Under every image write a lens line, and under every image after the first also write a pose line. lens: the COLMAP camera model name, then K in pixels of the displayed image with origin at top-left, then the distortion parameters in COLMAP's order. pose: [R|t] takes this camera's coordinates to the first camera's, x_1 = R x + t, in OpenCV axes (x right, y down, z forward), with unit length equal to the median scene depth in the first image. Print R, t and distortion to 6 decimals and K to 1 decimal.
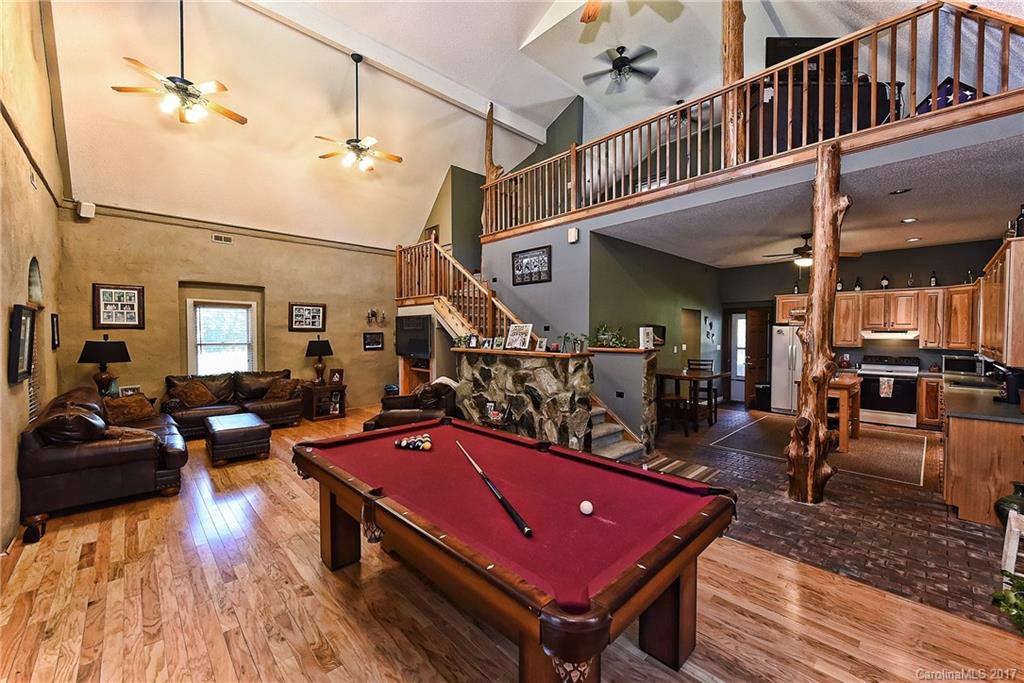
lens RADIAL K [[405.8, 0, 511.2], [0, 405.8, 342.7], [0, 0, 1]] dist [-0.000682, -0.001639]
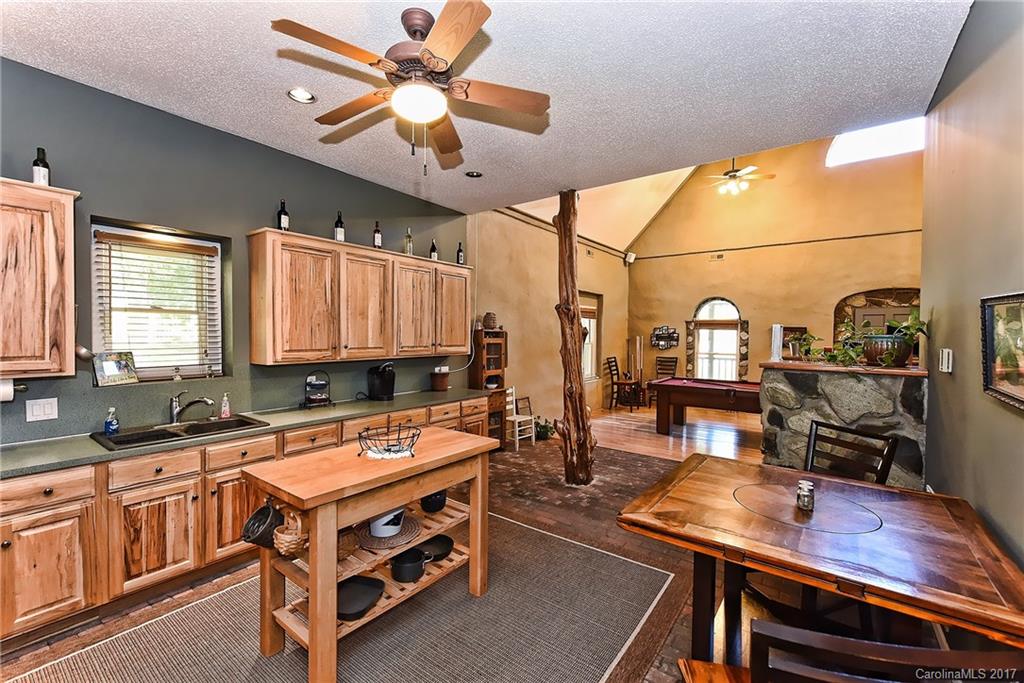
lens RADIAL K [[418.3, 0, 518.1], [0, 418.3, 339.9], [0, 0, 1]] dist [-0.002762, -0.000586]
pose [[-0.984747, -0.006133, -0.173883, 0.718598], [-0.013688, 0.999012, 0.042284, -0.031204], [0.173452, 0.044019, -0.983858, 1.369570]]
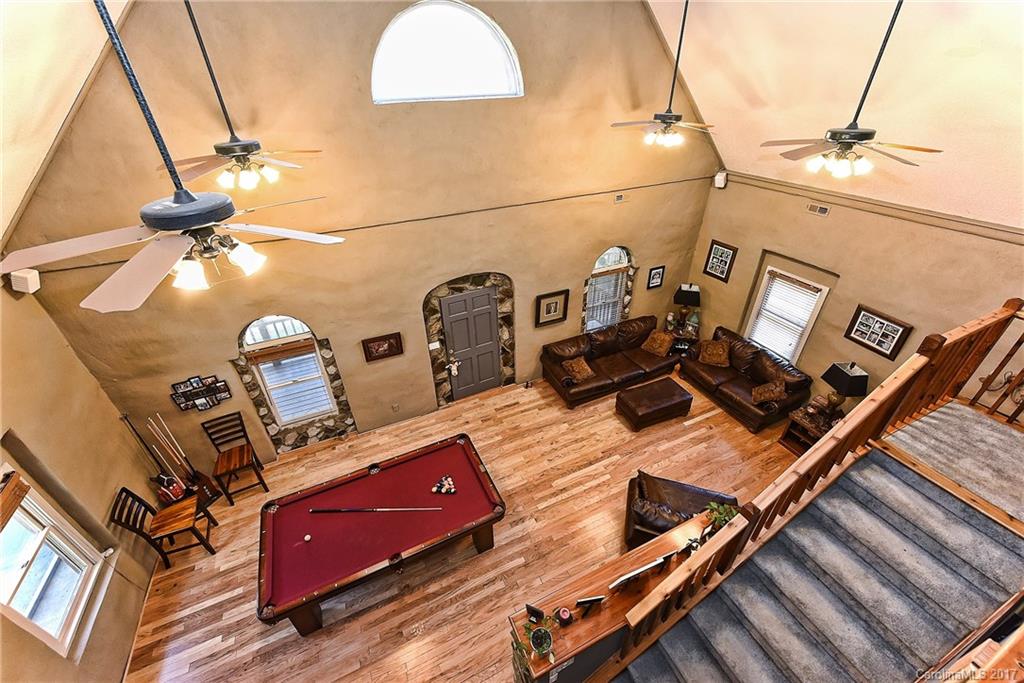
lens RADIAL K [[405.8, 0, 517.2], [0, 405.8, 342.4], [0, 0, 1]] dist [-0.000682, -0.001639]
pose [[-0.318957, 0.519903, -0.792444, 0.333808], [-0.003859, 0.835396, 0.549636, -0.563689], [0.947761, 0.178368, -0.264449, 0.799209]]
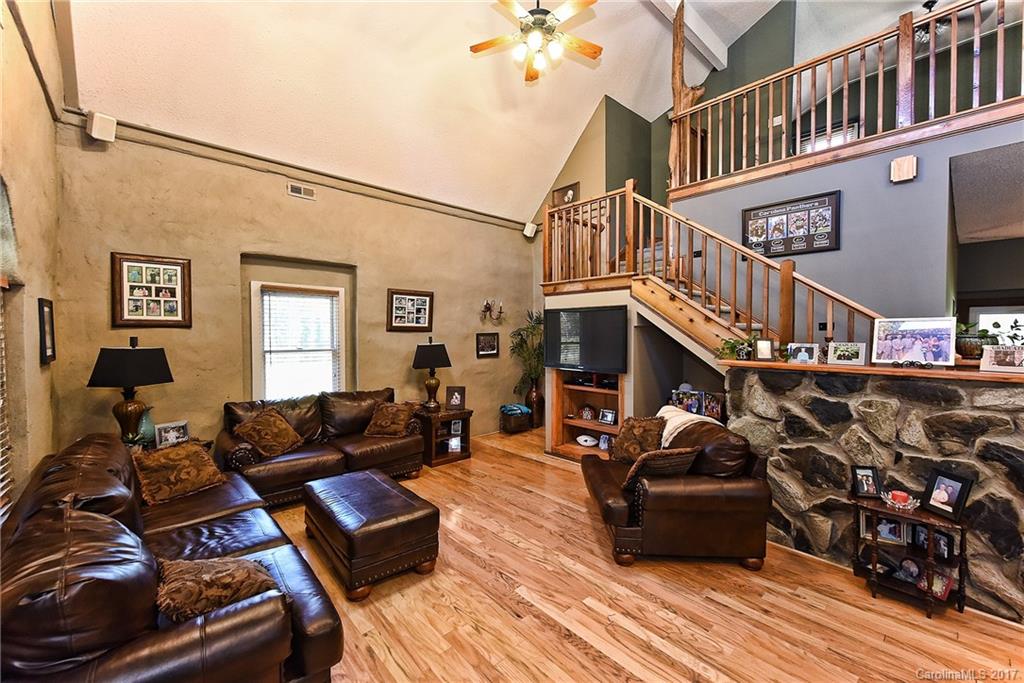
lens RADIAL K [[418.3, 0, 510.3], [0, 418.3, 341.8], [0, 0, 1]] dist [-0.002762, -0.000586]
pose [[0.999683, -0.000098, -0.025186, -0.415730], [0.000042, 0.999998, -0.002222, -0.011504], [0.025186, 0.002220, 0.999680, 0.386388]]
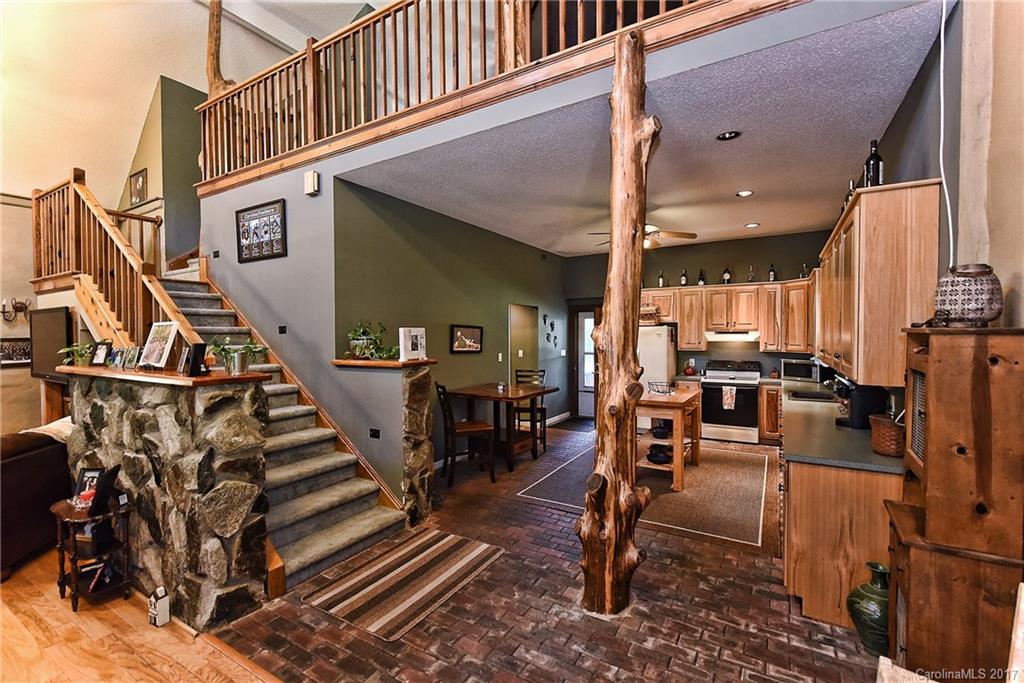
lens RADIAL K [[445.6, 0, 515.3], [0, 445.6, 345.0], [0, 0, 1]] dist [0.002527, -0.001502]
pose [[0.961729, -0.012049, 0.273739, 0.271147], [0.013008, 0.999914, -0.001689, -0.006266], [-0.273695, 0.005185, 0.961803, 0.249928]]
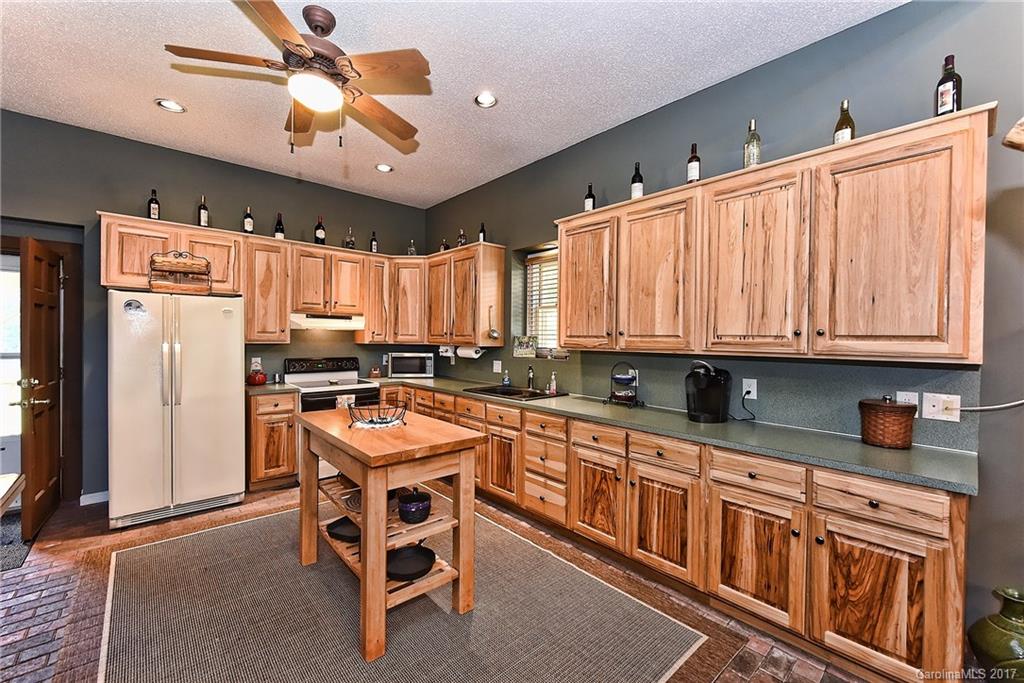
lens RADIAL K [[418.3, 0, 513.6], [0, 418.3, 344.9], [0, 0, 1]] dist [-0.002762, -0.000586]
pose [[0.031535, -0.017761, 0.999345, 0.388108], [0.015939, 0.999724, 0.017265, 0.009471], [-0.999376, 0.015384, 0.031809, 0.853358]]
